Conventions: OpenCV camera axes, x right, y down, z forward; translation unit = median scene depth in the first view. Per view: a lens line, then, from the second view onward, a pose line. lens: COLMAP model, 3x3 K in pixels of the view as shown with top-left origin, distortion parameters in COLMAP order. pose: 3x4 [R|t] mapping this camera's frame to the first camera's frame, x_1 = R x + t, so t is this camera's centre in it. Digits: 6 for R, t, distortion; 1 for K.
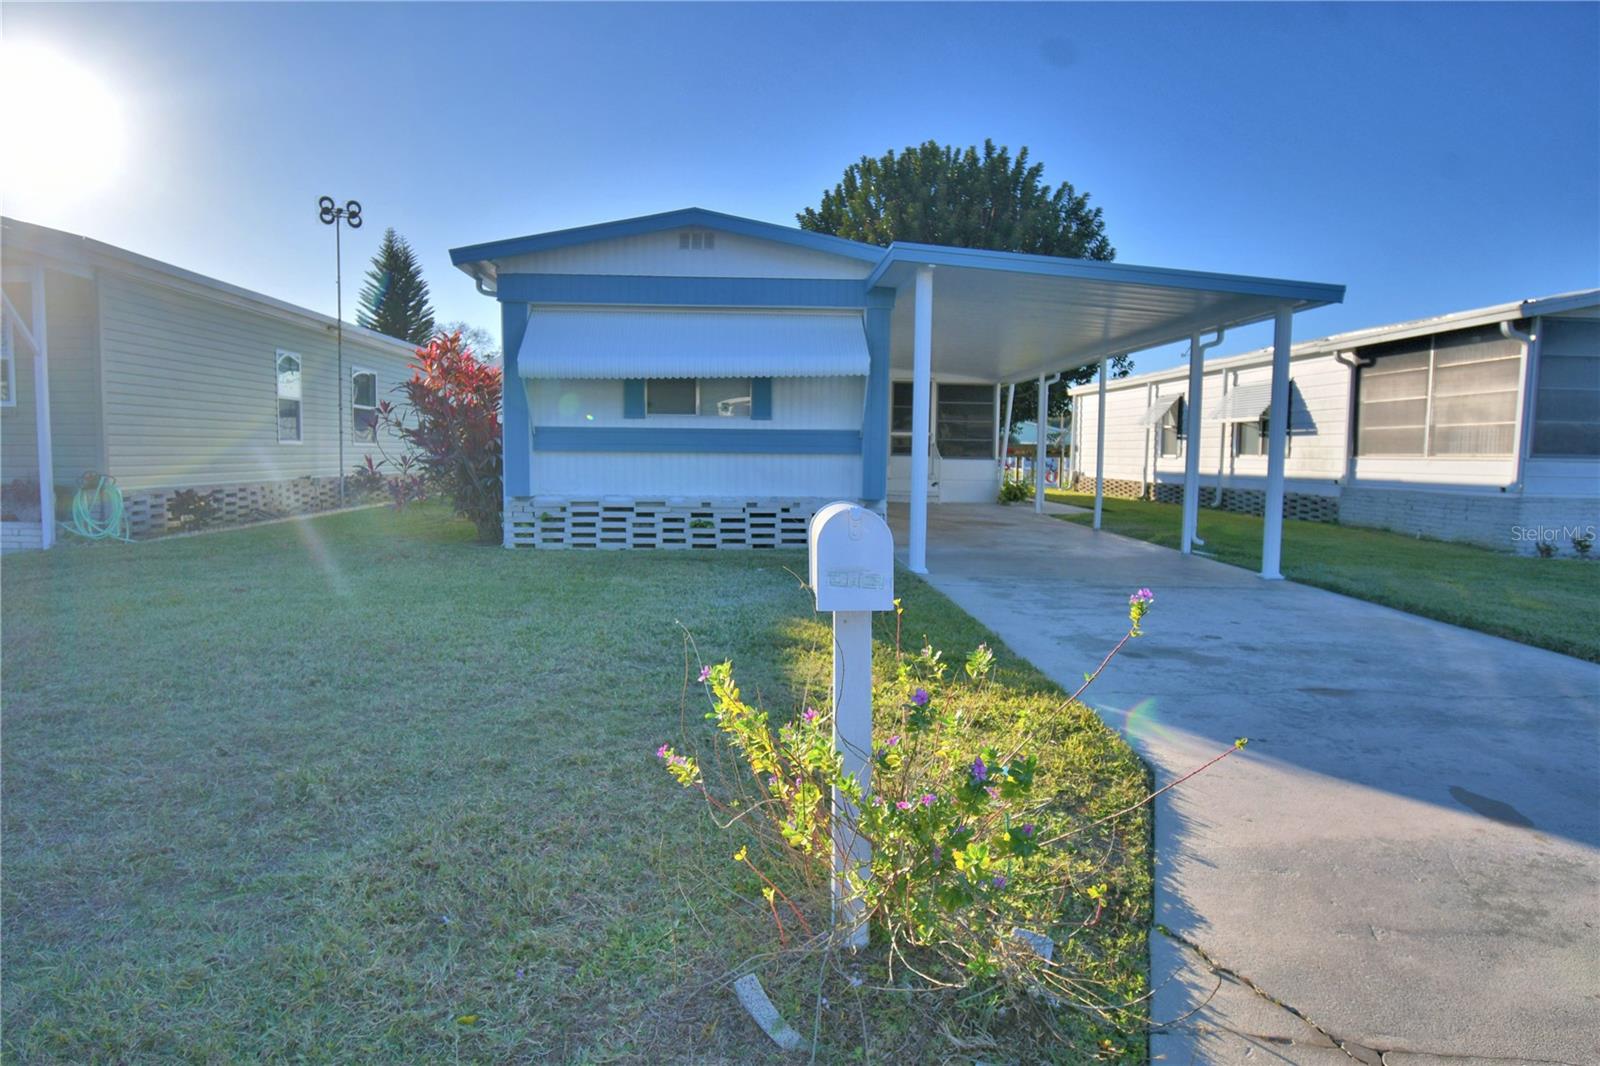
lens RADIAL K [[1012.2, 0, 800.1], [0, 1012.2, 532.9], [0, 0, 1]] dist [0.006717, -0.004987]
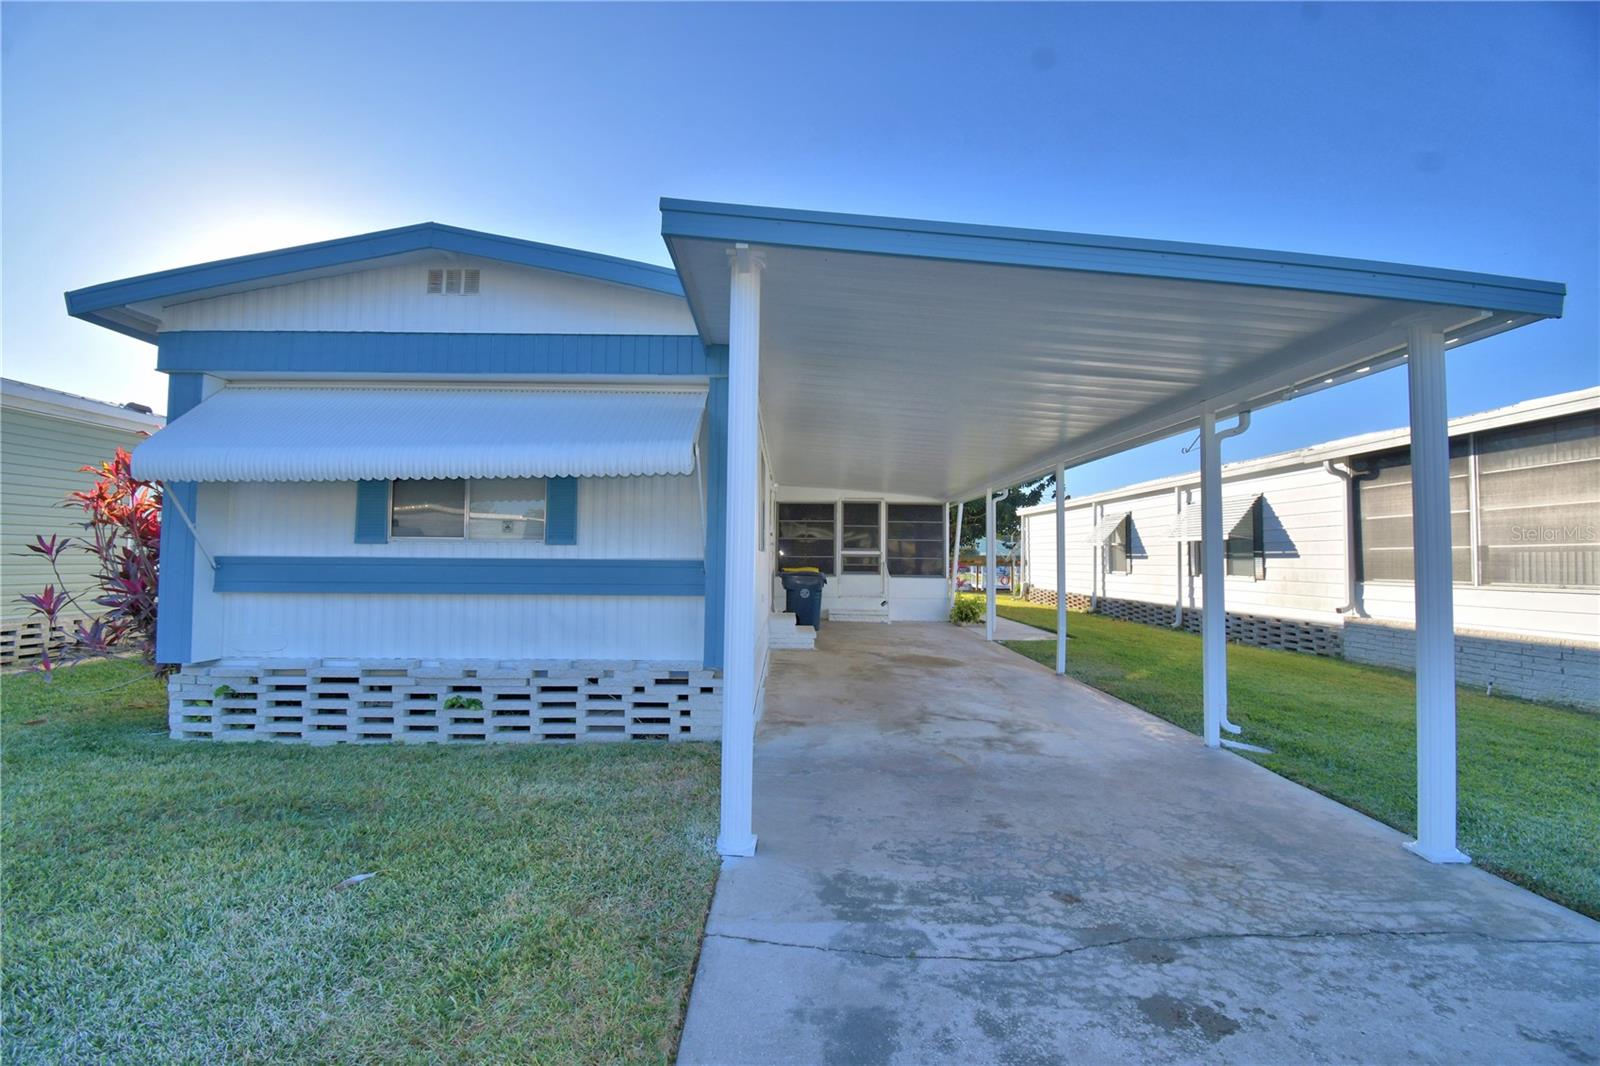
lens RADIAL K [[704.6, 0, 794.5], [0, 704.6, 531.4], [0, 0, 1]] dist [0.008675, -0.018021]
pose [[0.998903, -0.003307, -0.046718, 0.115326], [-0.002209, 0.993066, -0.117535, -0.054753], [0.046783, 0.117509, 0.991969, 0.451433]]
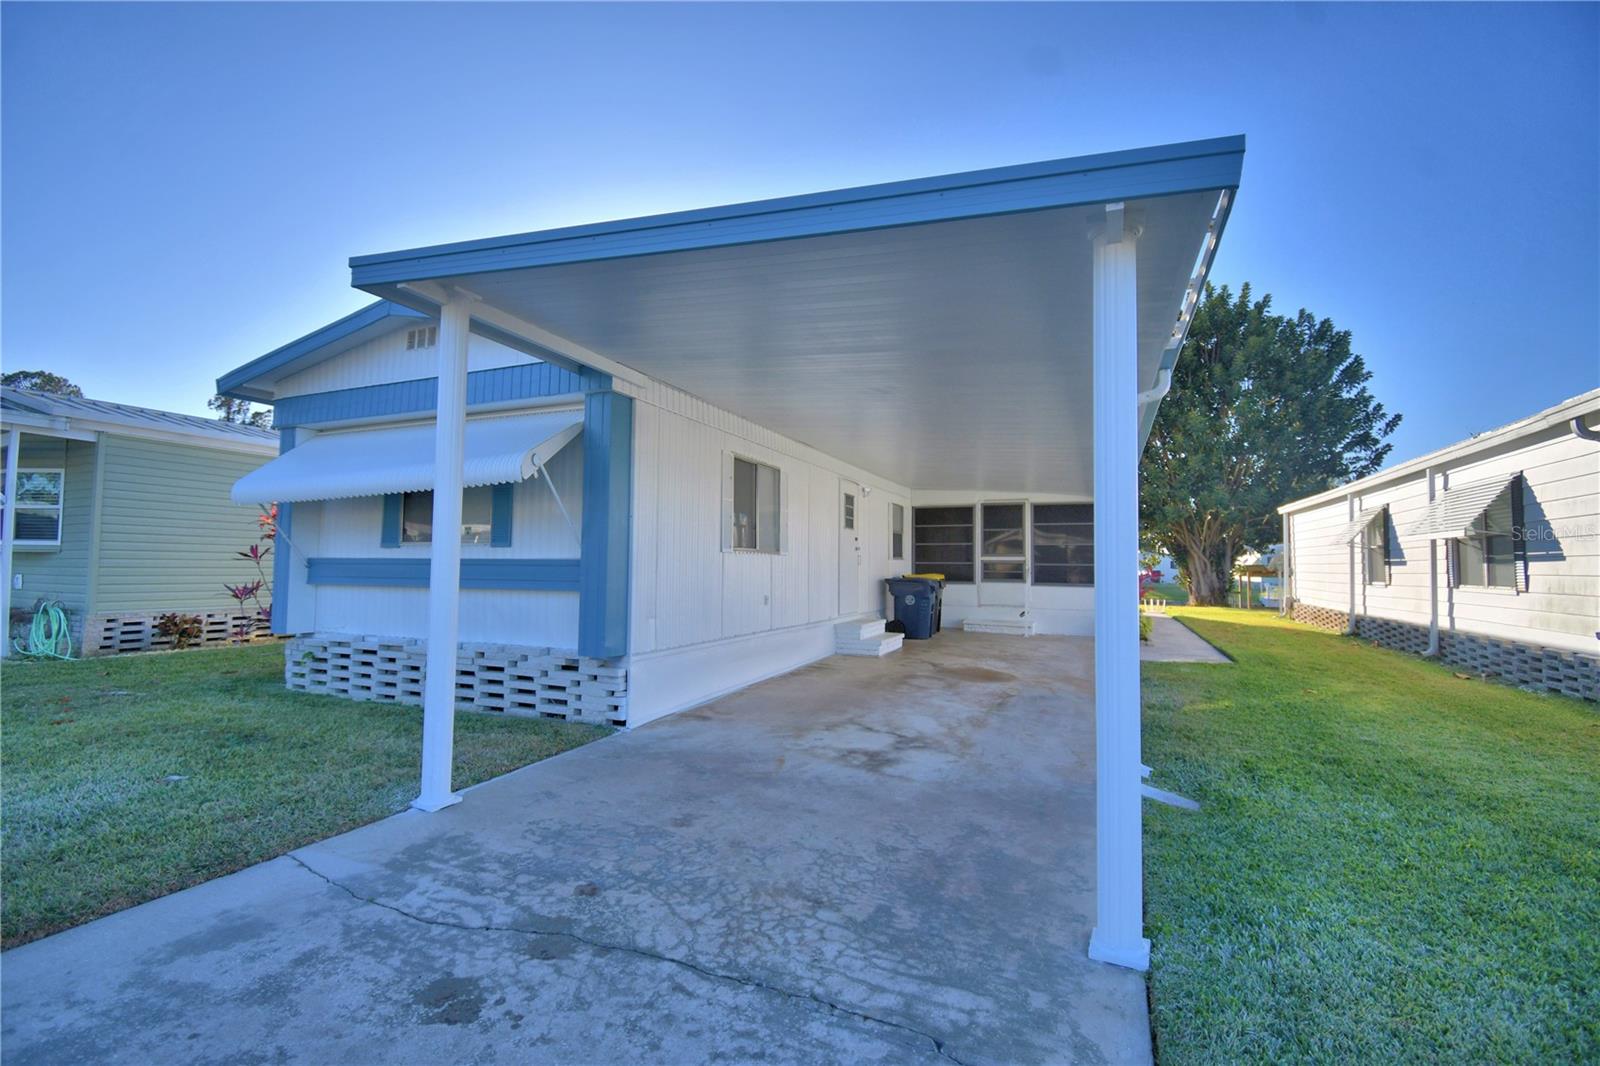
lens RADIAL K [[704.6, 0, 793.6], [0, 704.6, 529.8], [0, 0, 1]] dist [0.008675, -0.018021]
pose [[0.892539, -0.025693, -0.450238, 0.347692], [-0.035952, 0.991144, -0.127830, -0.051837], [0.449535, 0.130280, 0.883711, 0.509433]]
